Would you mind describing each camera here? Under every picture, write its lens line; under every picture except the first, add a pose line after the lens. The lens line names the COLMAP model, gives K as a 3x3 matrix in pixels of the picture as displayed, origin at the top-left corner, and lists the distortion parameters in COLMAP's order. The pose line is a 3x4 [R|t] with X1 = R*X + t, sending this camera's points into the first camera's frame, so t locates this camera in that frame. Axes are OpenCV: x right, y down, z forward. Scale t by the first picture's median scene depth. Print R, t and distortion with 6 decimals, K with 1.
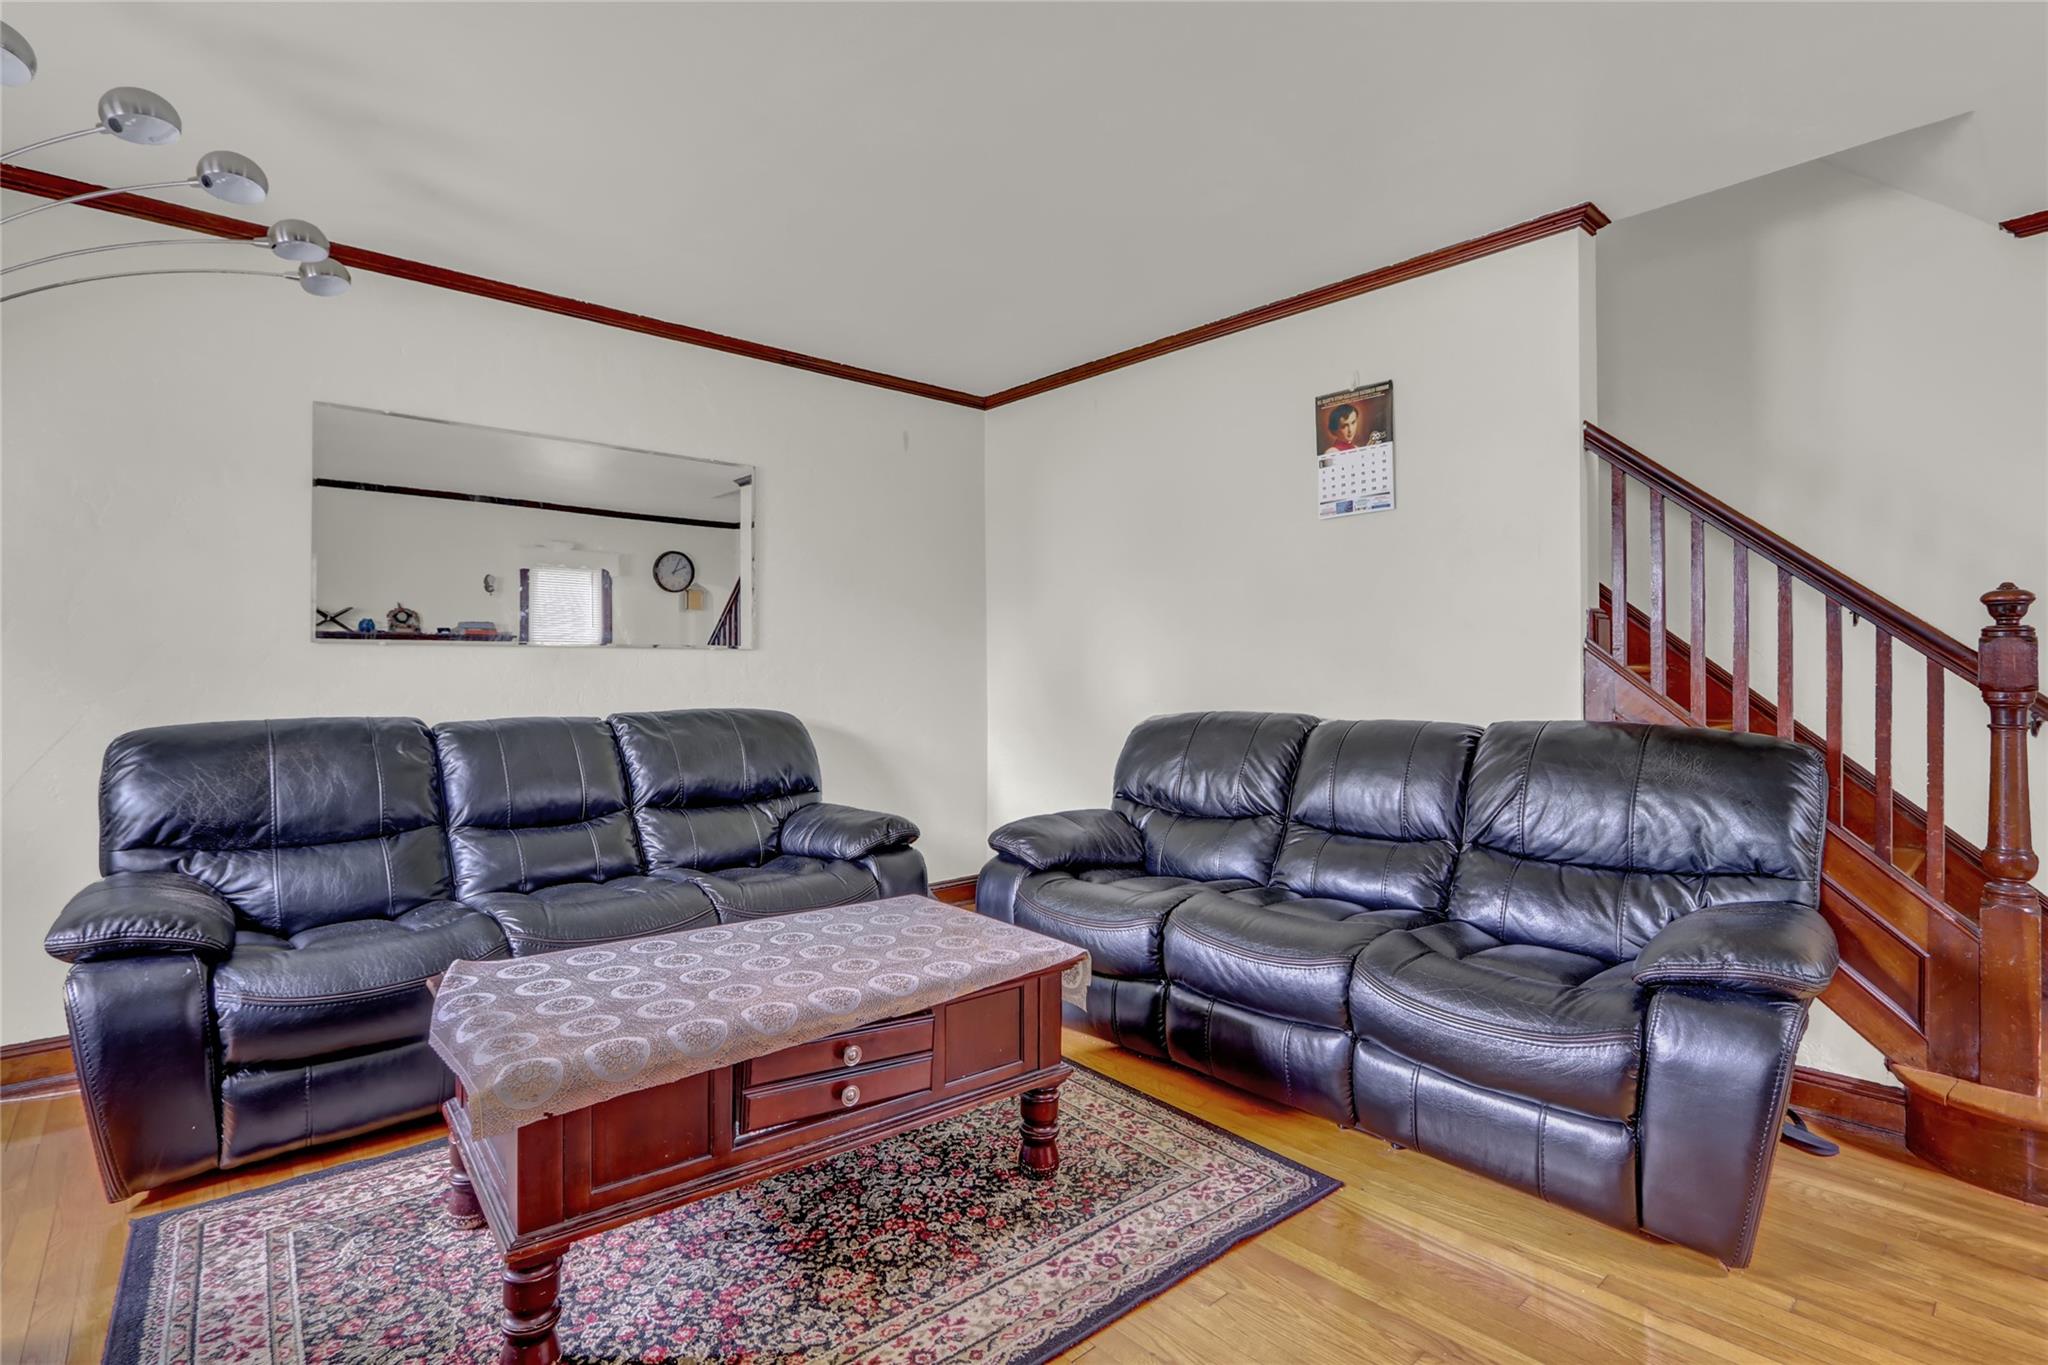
lens RADIAL K [[1022.0, 0, 1024.0], [0, 1022.0, 682.5], [0, 0, 1]] dist [-0.000664, -0.000177]
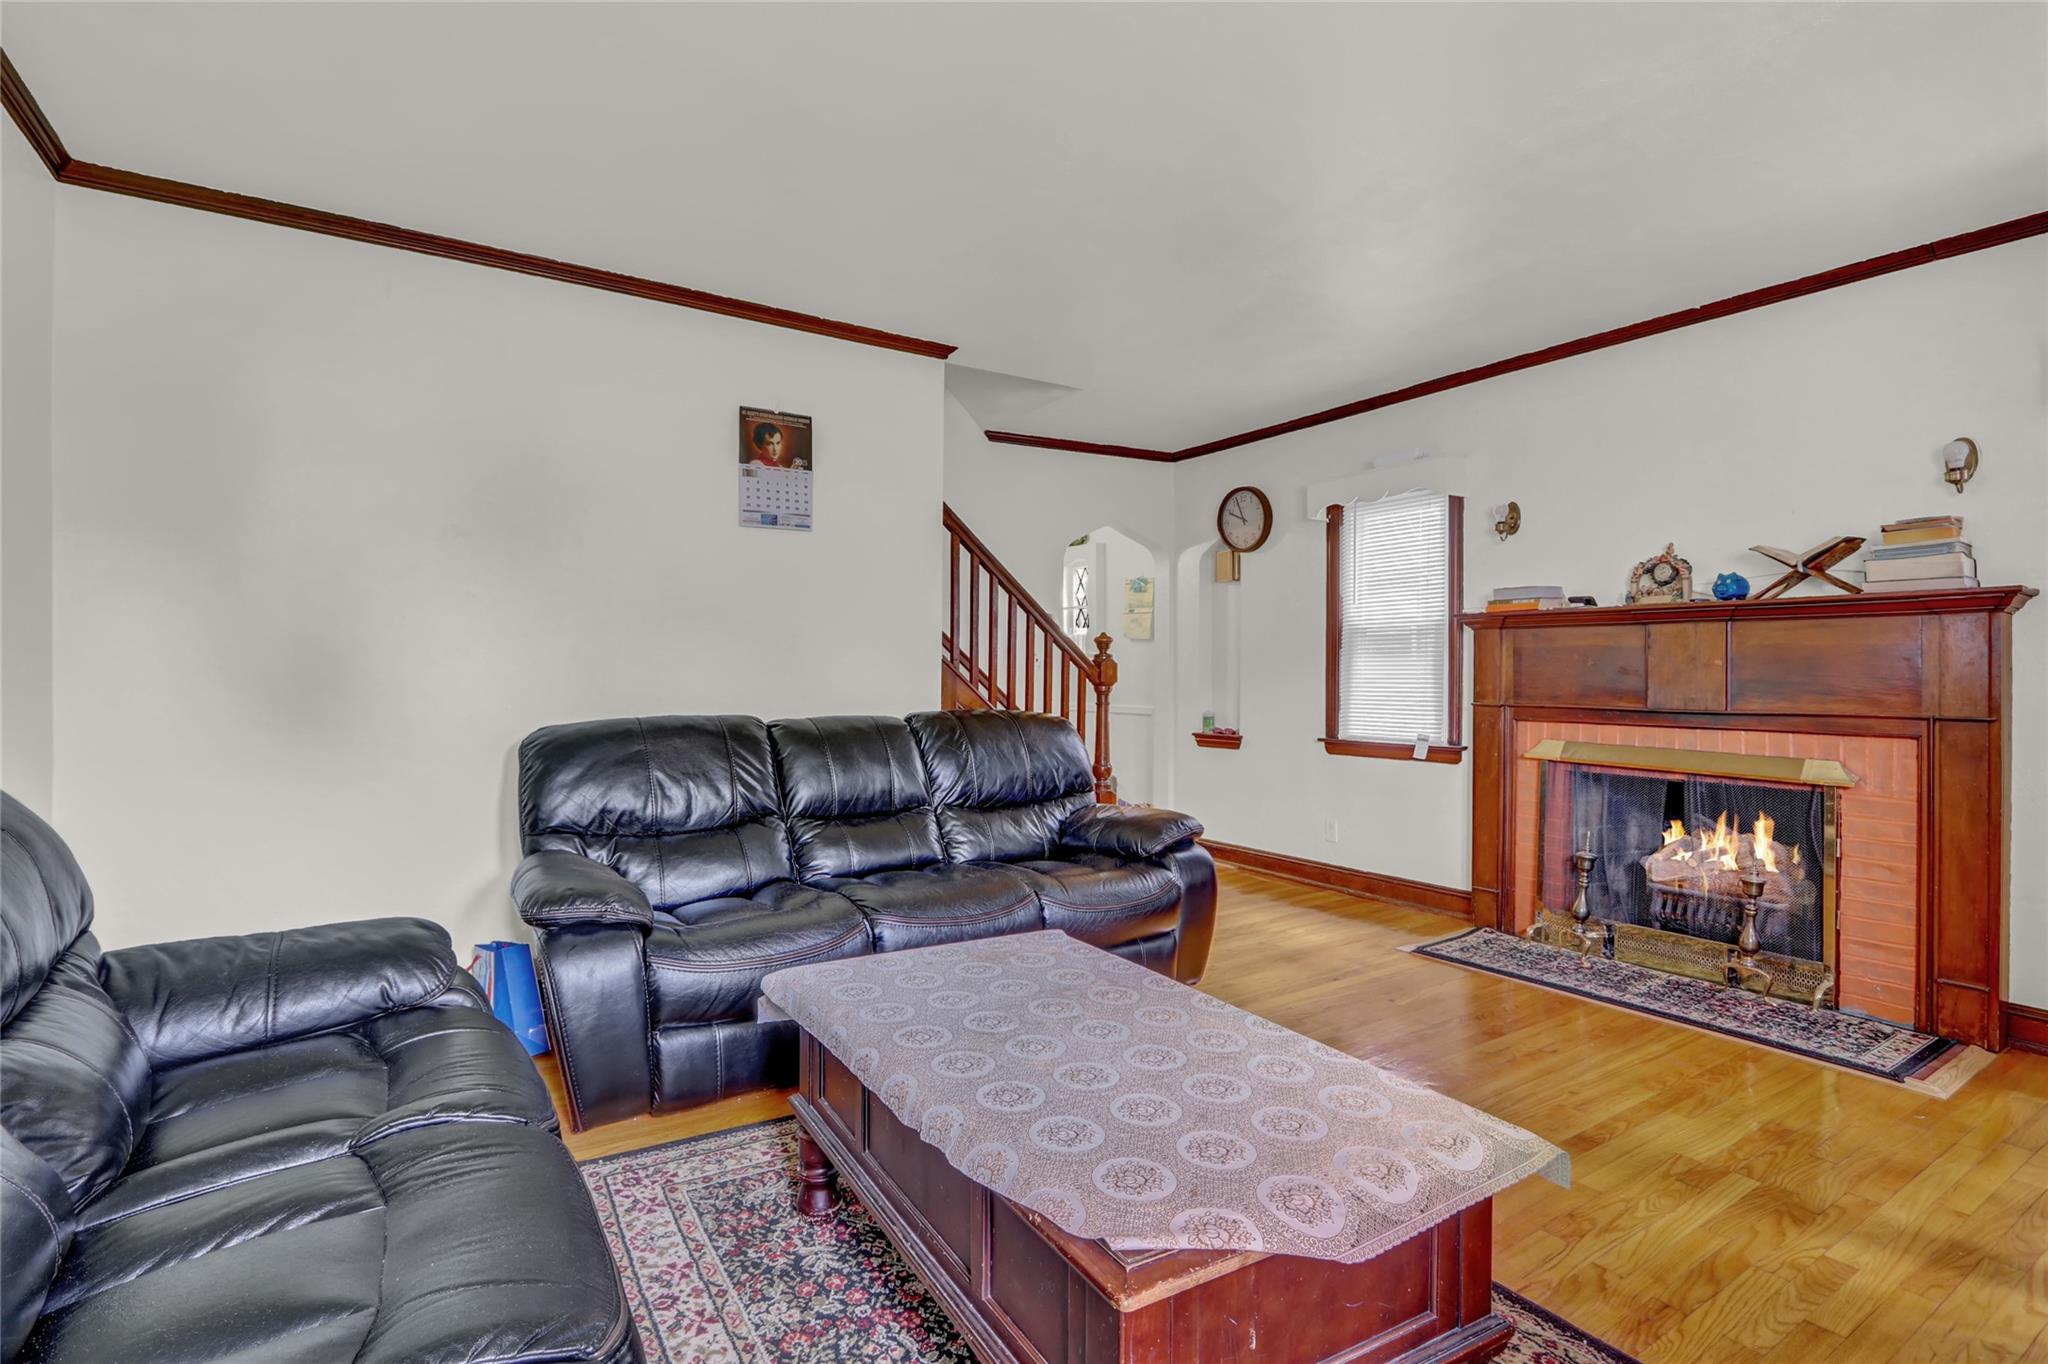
lens RADIAL K [[928.7, 0, 1024.0], [0, 928.7, 682.0], [0, 0, 1]] dist [0.012596, 0.000205]
pose [[0.179924, -0.000720, 0.983680, -0.607484], [0.004878, 0.999988, -0.000160, -0.000141], [-0.983668, 0.004828, 0.179925, 0.575134]]
